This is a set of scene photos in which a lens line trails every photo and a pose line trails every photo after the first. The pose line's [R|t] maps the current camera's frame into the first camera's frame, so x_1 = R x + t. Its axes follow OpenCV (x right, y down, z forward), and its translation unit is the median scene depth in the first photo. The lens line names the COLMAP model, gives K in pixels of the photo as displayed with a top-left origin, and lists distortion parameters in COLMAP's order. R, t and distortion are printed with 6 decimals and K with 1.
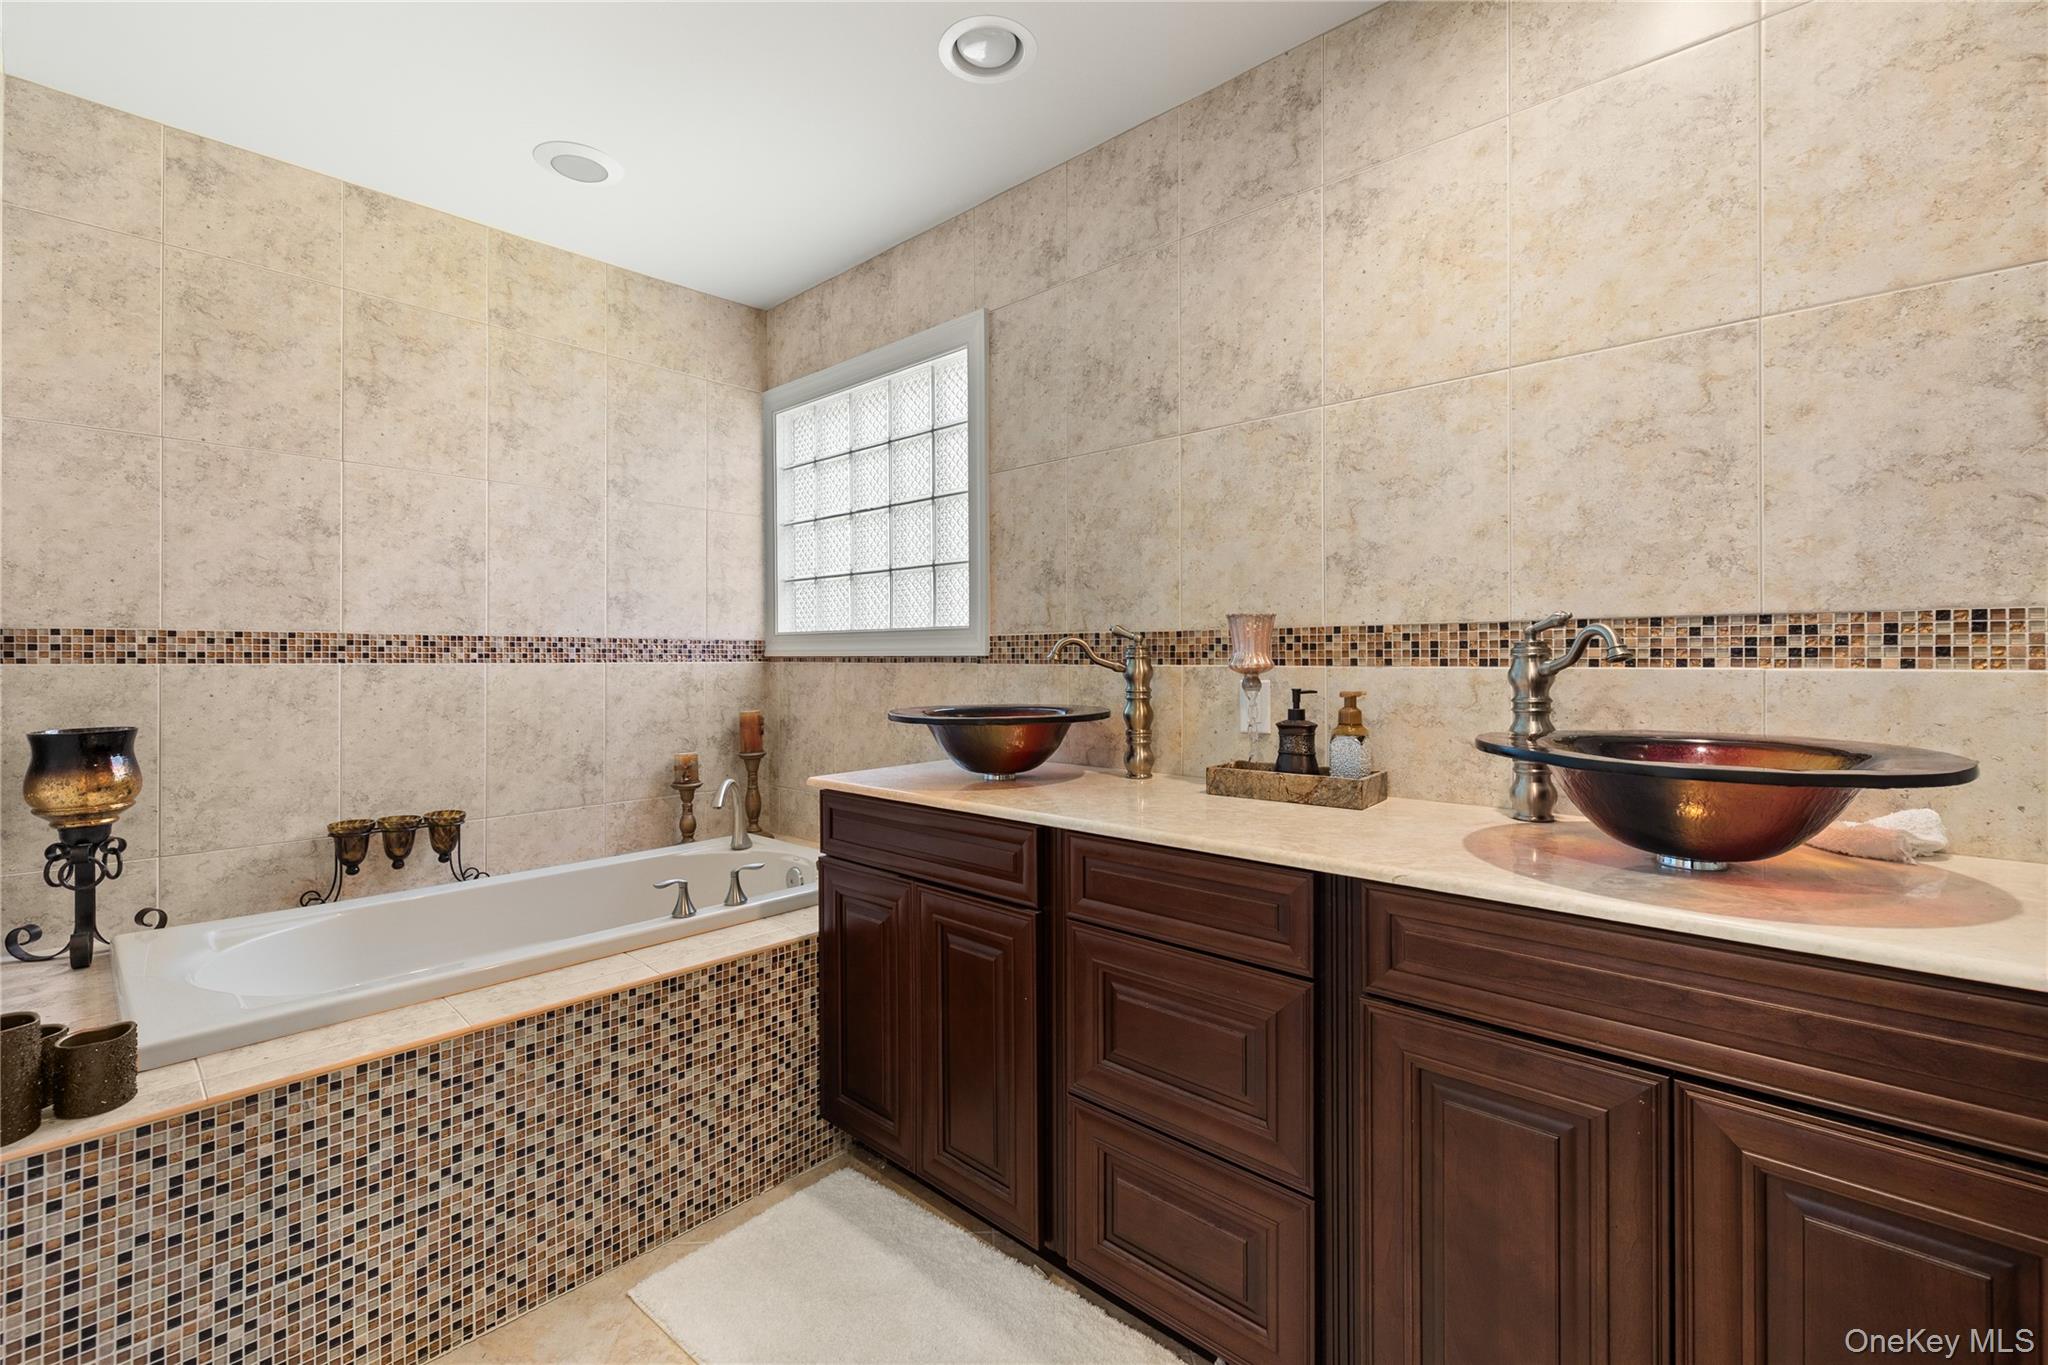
lens RADIAL K [[875.7, 0, 1023.0], [0, 875.7, 668.1], [0, 0, 1]] dist [-0.000298, -0.000132]
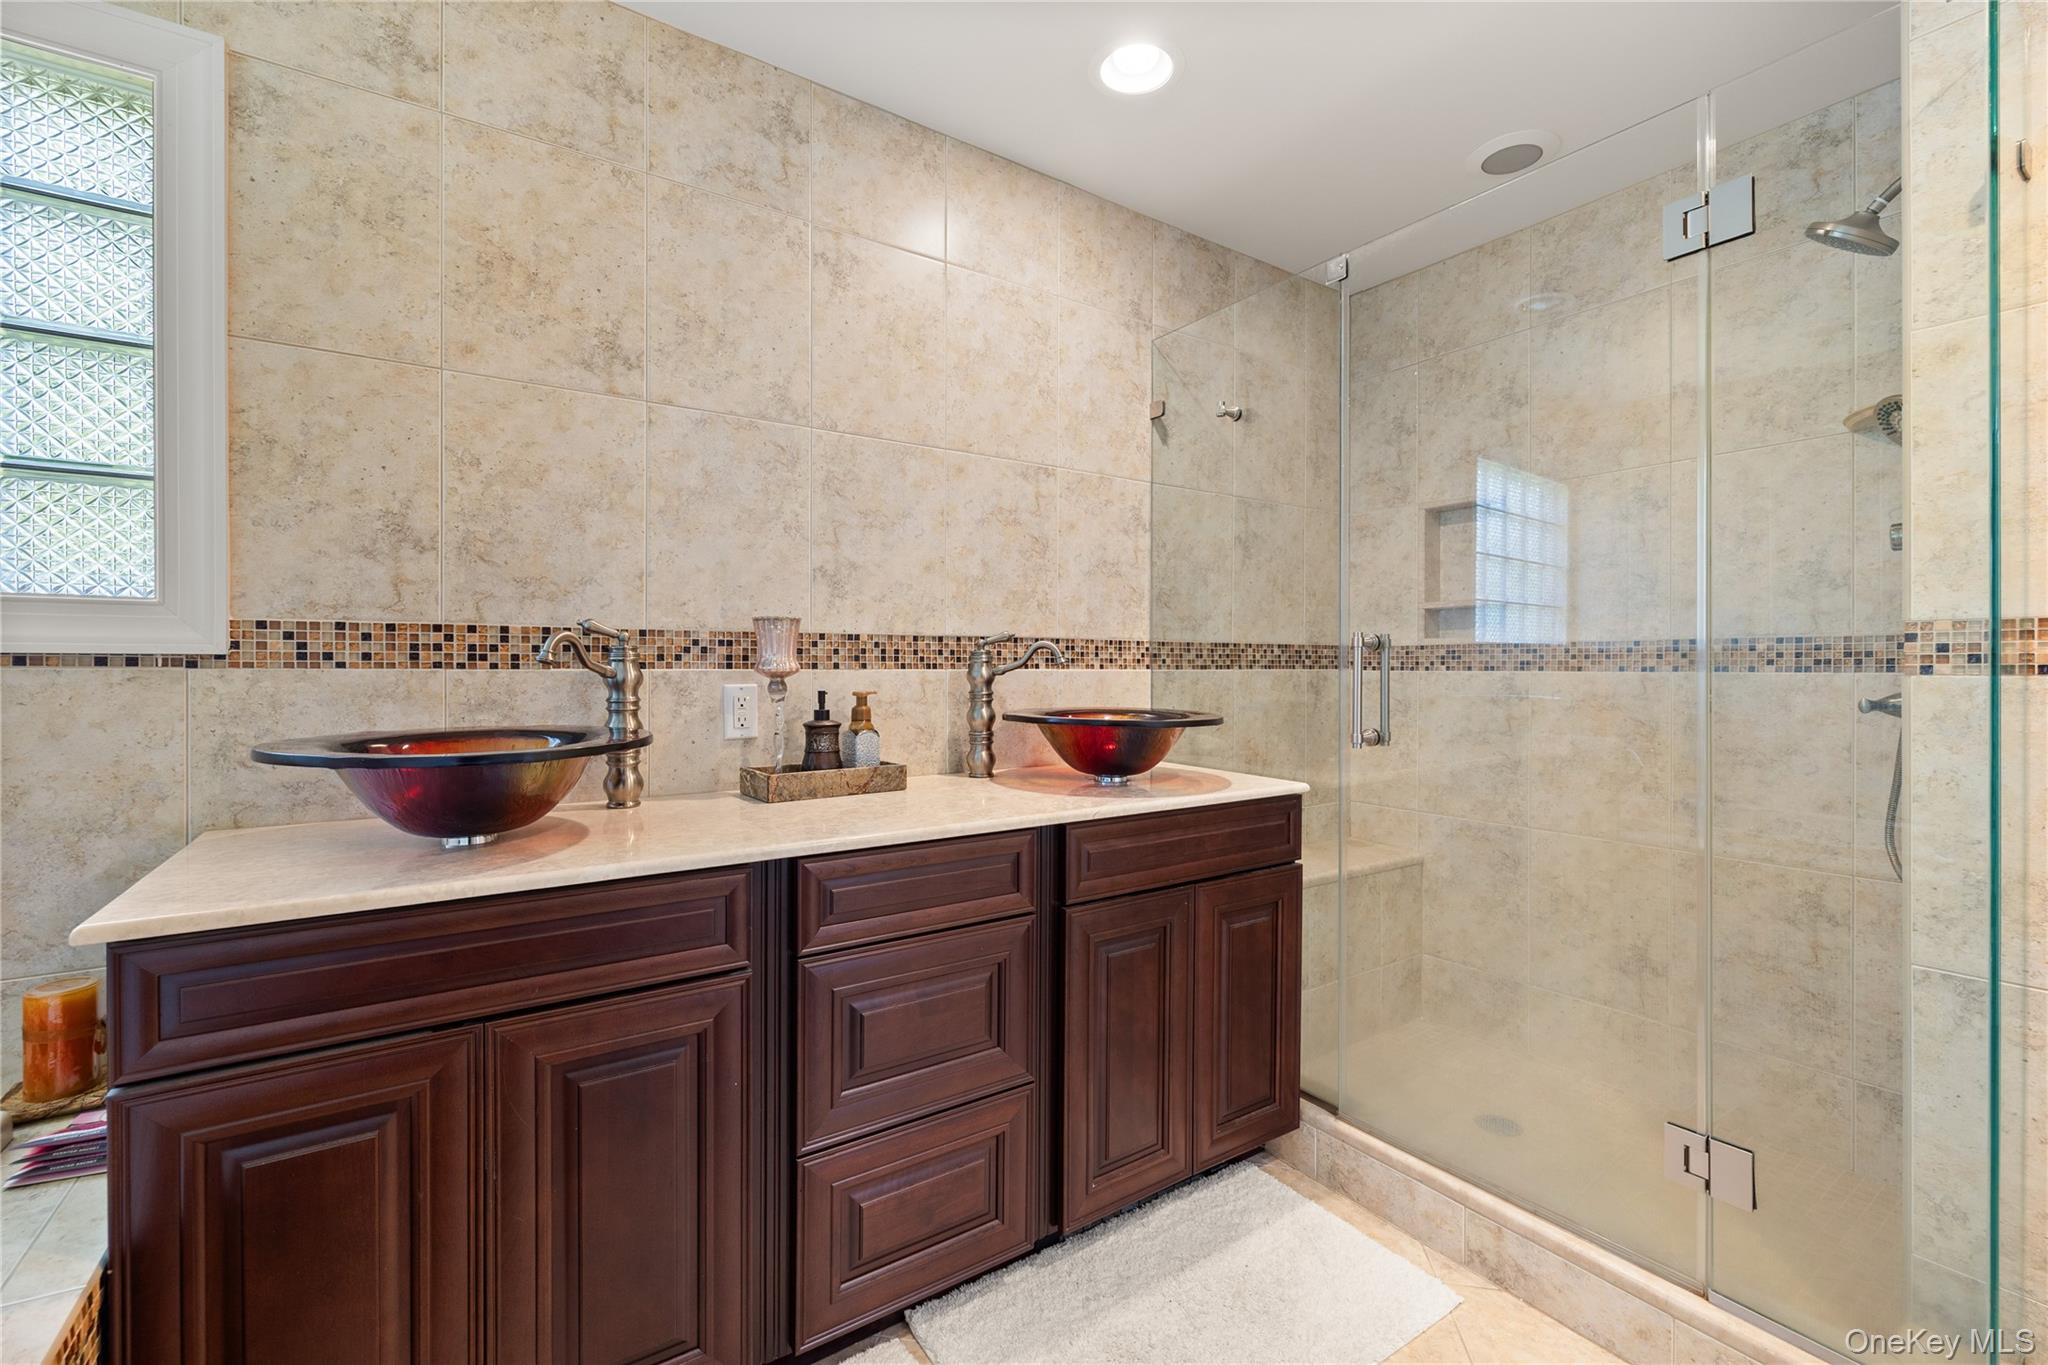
lens RADIAL K [[875.7, 0, 1023.0], [0, 875.7, 668.1], [0, 0, 1]] dist [-0.000298, -0.000132]
pose [[0.228644, -0.004385, 0.973500, -0.662043], [0.004274, 0.999985, 0.003500, -0.006910], [-0.973501, 0.003361, 0.228660, 0.513734]]
